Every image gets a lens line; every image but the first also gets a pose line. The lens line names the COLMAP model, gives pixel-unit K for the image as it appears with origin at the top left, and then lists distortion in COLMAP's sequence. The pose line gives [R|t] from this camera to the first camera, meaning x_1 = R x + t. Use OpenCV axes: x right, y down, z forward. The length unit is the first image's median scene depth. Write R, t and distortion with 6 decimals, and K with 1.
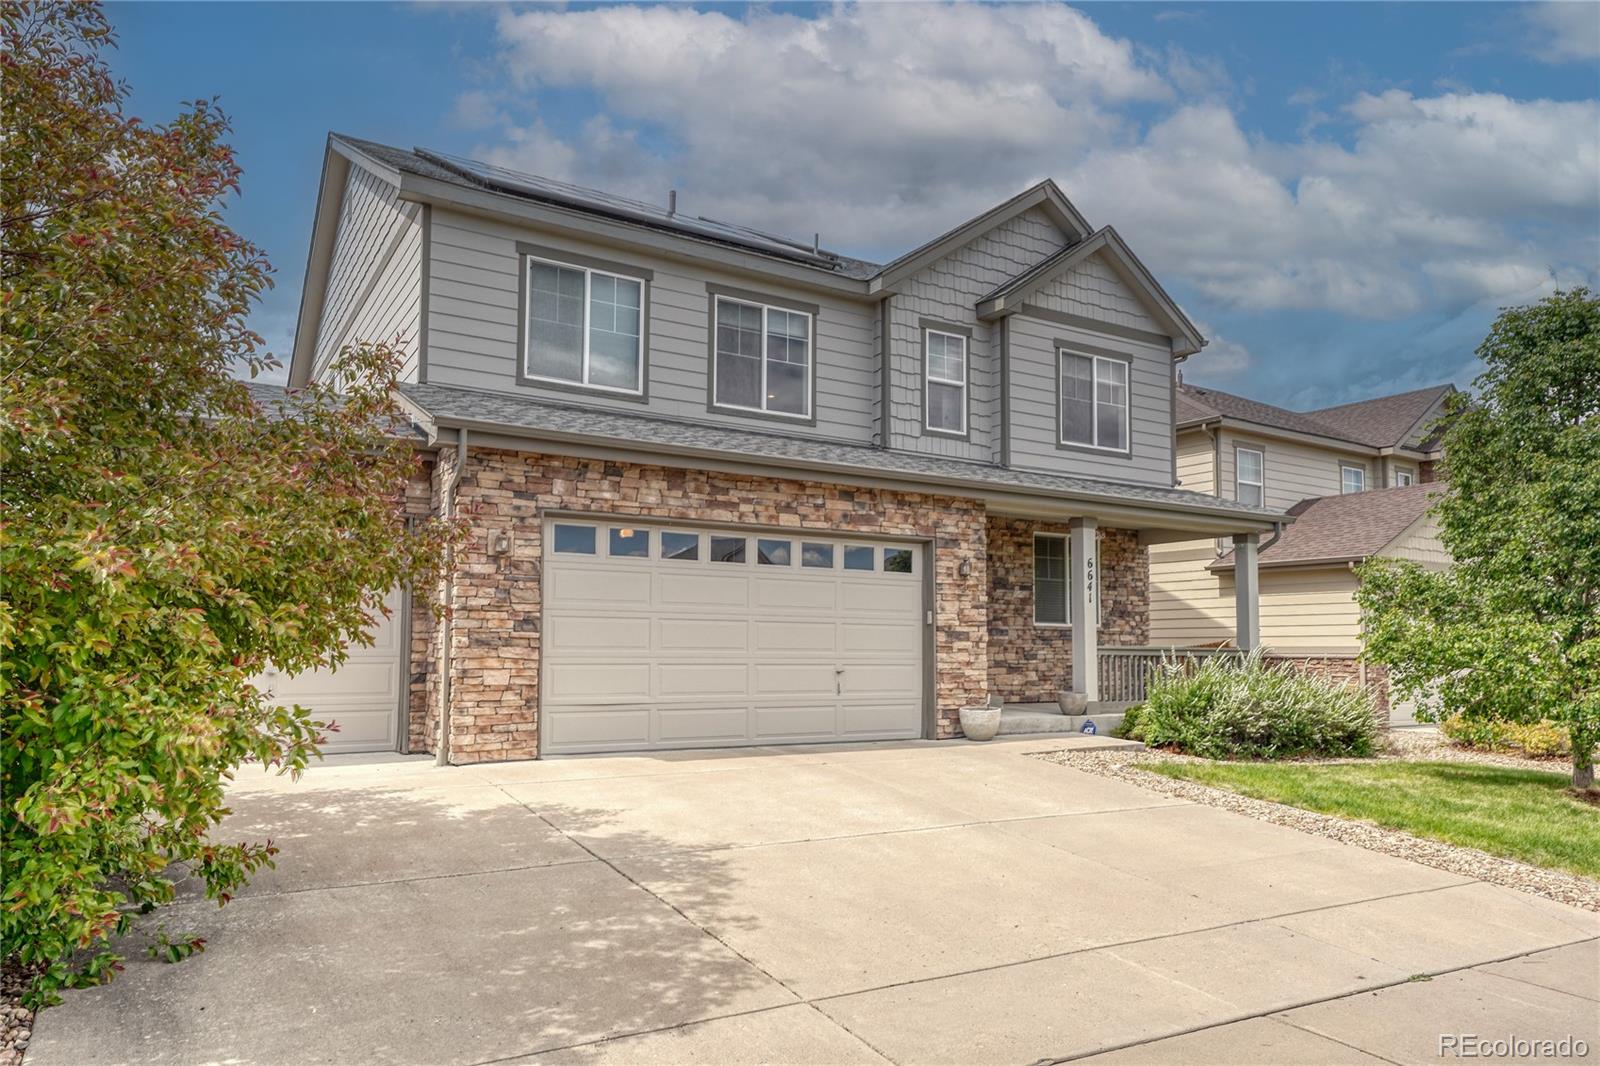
lens RADIAL K [[1042.8, 0, 798.0], [0, 1042.8, 538.4], [0, 0, 1]] dist [0.024620, -0.000683]
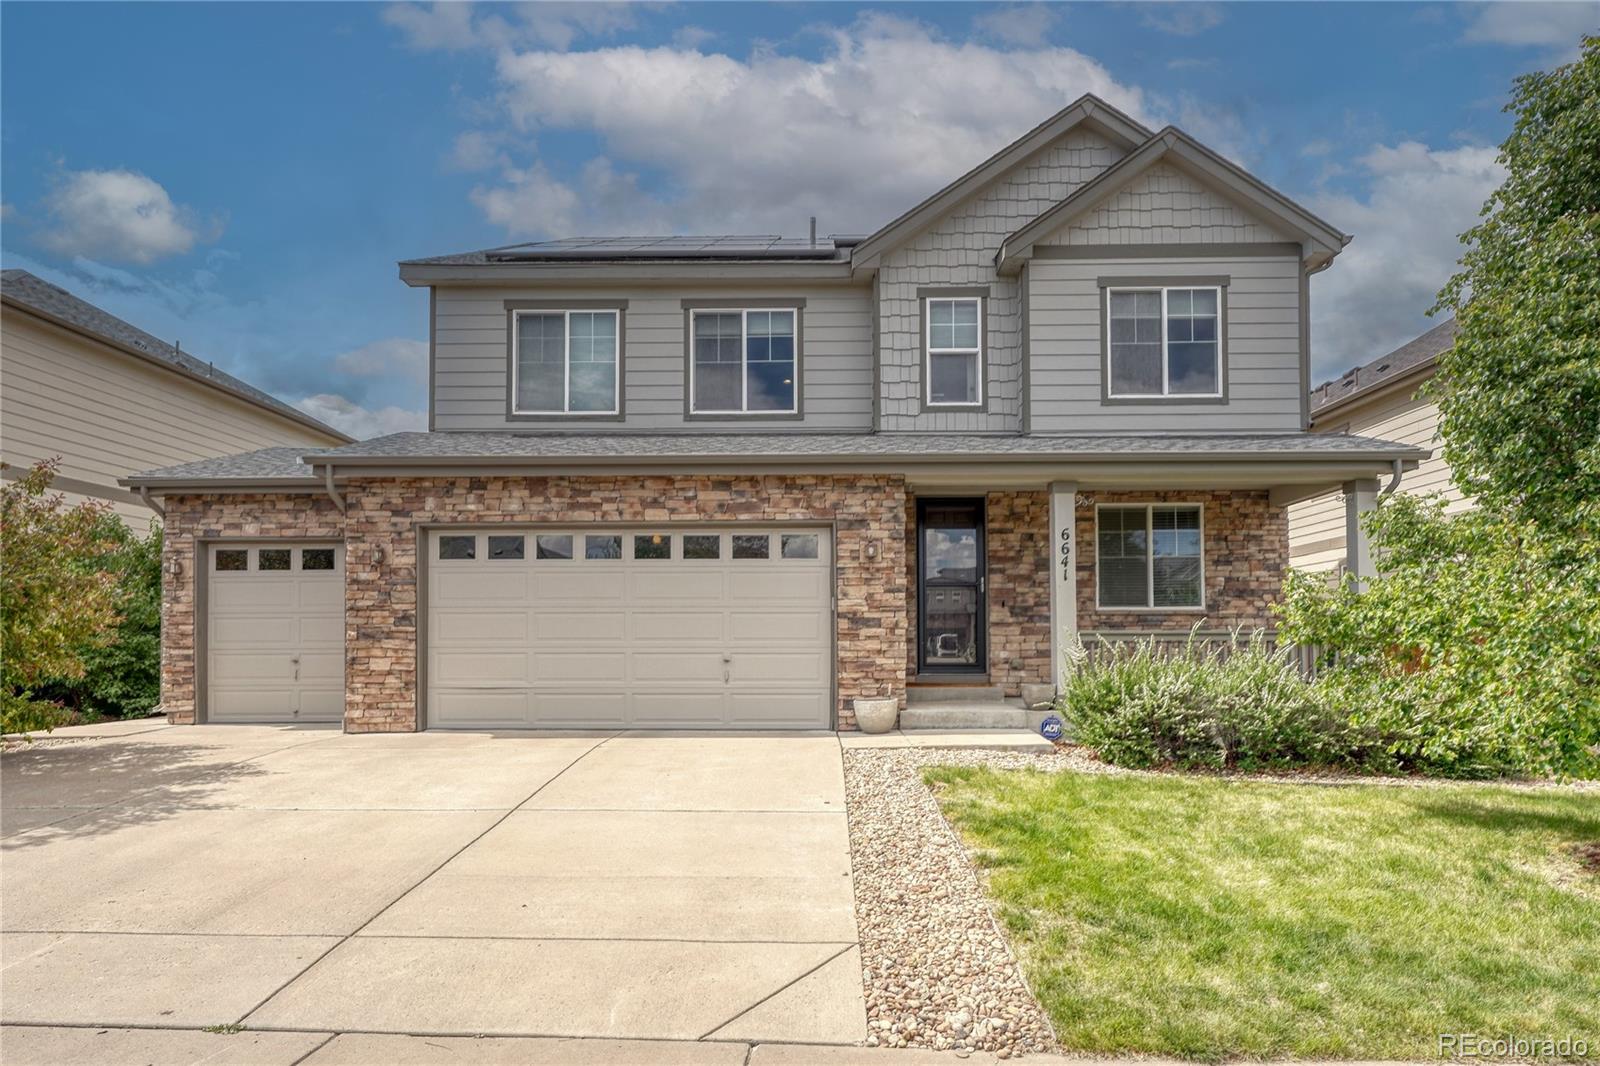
lens RADIAL K [[914.5, 0, 813.0], [0, 914.5, 596.3], [0, 0, 1]] dist [0.002464, -0.005525]
pose [[0.848203, -0.041341, -0.528056, 0.543581], [0.065585, 0.997475, 0.027256, 0.044127], [0.525595, -0.057751, 0.848772, 0.275989]]
